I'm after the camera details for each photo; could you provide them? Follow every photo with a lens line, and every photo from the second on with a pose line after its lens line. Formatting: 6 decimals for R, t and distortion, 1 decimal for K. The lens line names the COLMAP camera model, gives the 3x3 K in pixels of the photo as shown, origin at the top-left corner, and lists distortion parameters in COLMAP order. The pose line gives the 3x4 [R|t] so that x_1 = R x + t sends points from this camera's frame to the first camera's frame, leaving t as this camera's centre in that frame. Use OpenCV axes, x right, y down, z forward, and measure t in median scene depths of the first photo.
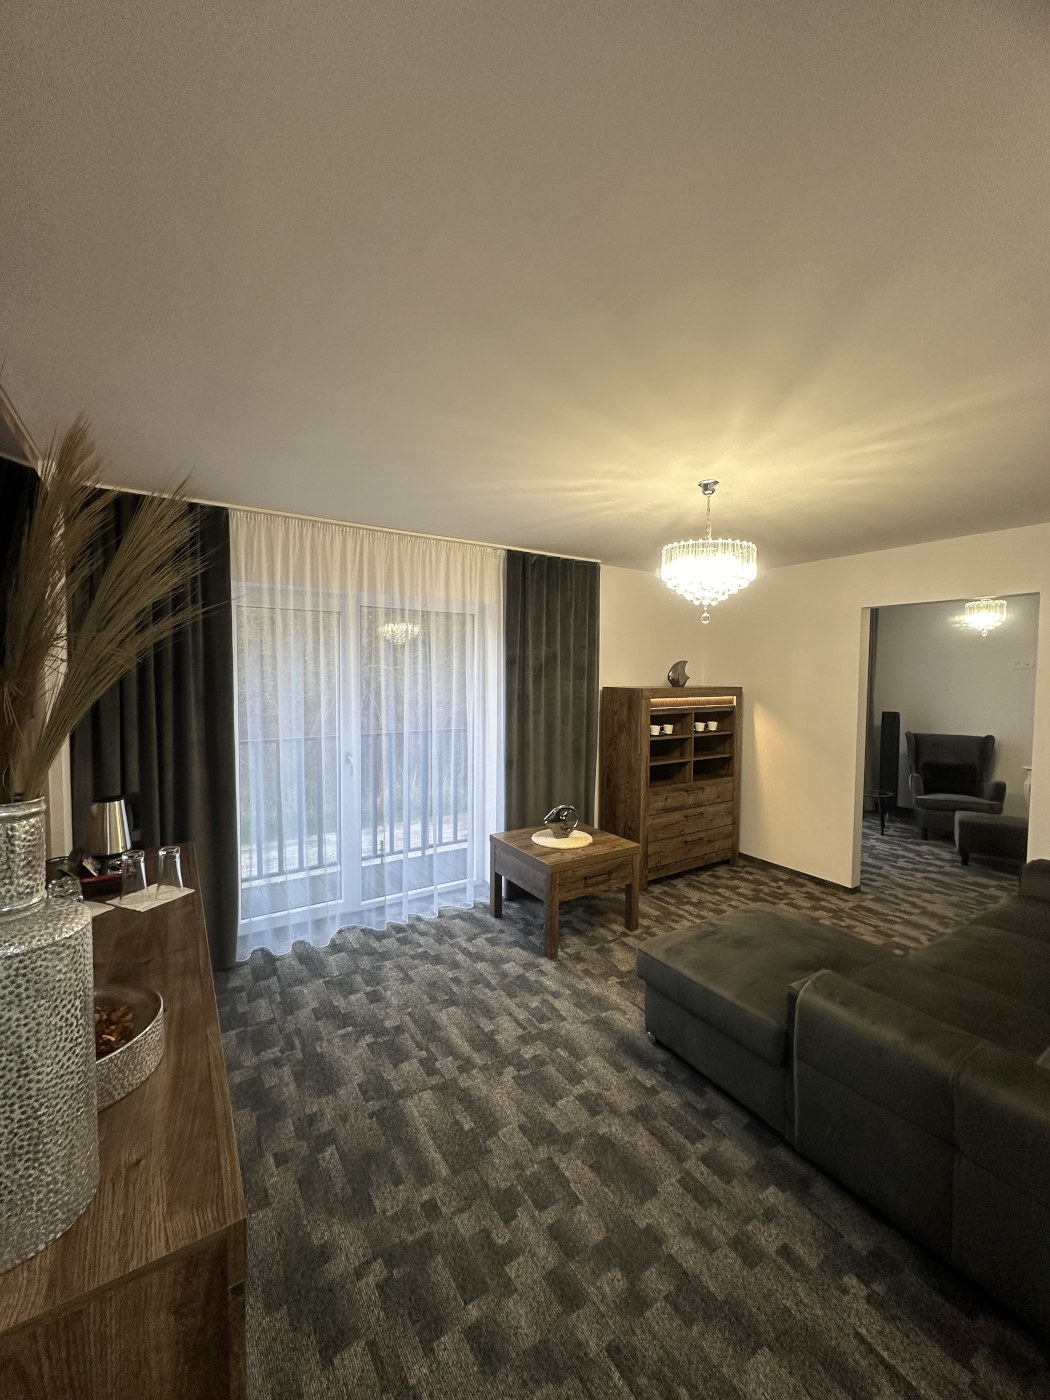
lens RADIAL K [[562.6, 0, 525.0], [0, 562.6, 700.0], [0, 0, 1]] dist [-0.000064, -0.000203]
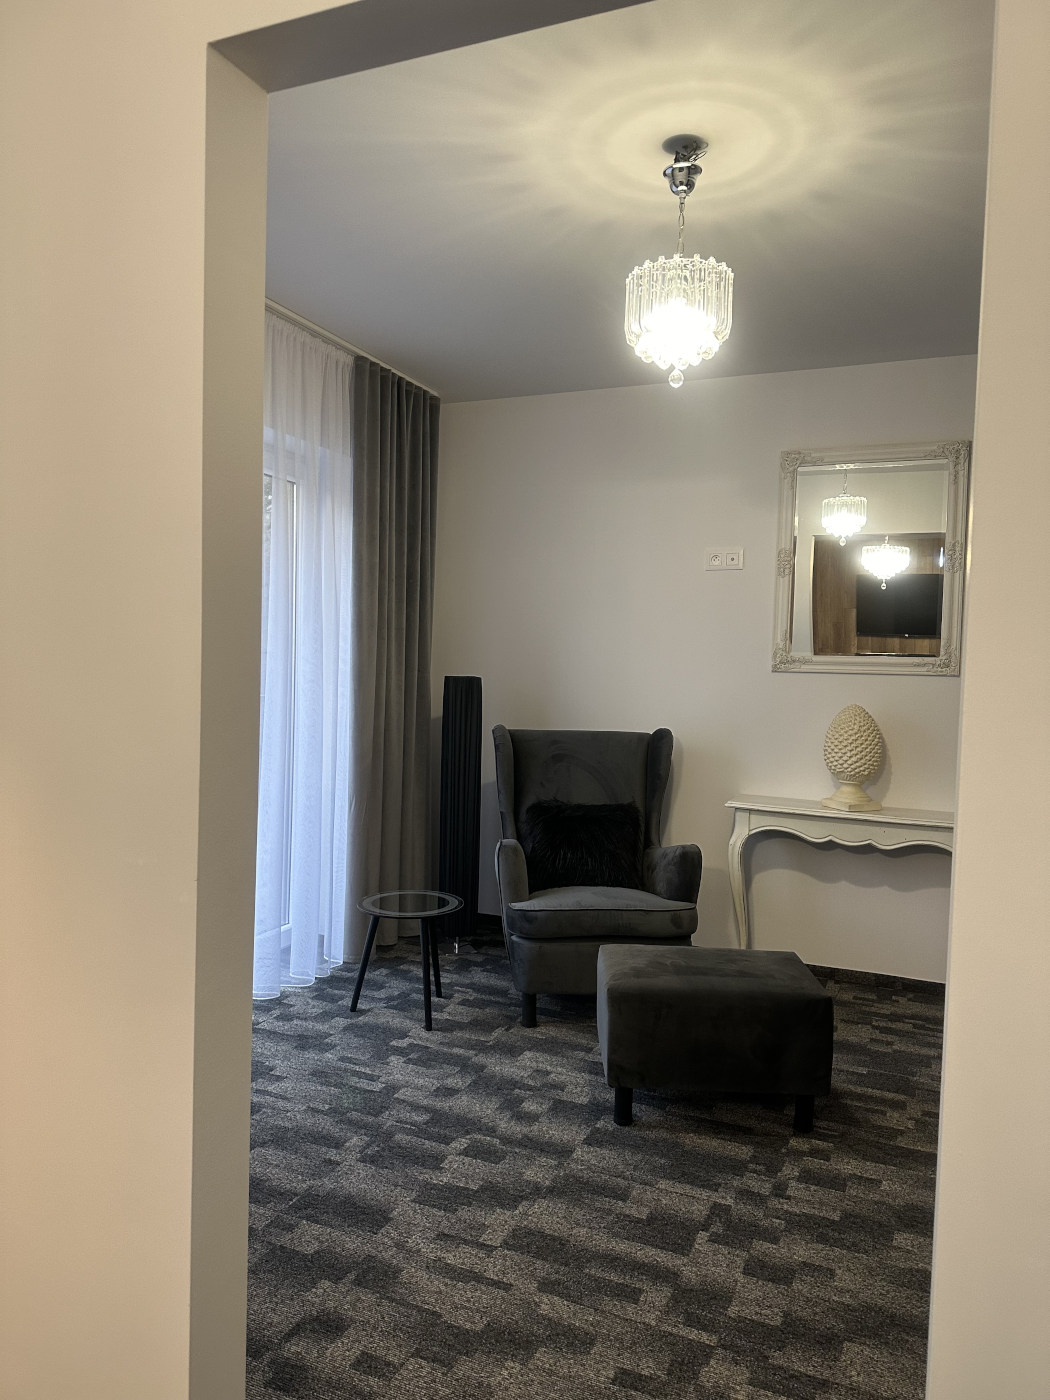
lens RADIAL K [[980.6, 0, 525.0], [0, 980.6, 700.0], [0, 0, 1]] dist [0.135625, -0.000472]
pose [[0.835160, -0.001024, 0.550006, 0.390389], [0.003122, 0.999991, -0.002879, 0.047051], [-0.549998, 0.004121, 0.835156, 0.512707]]
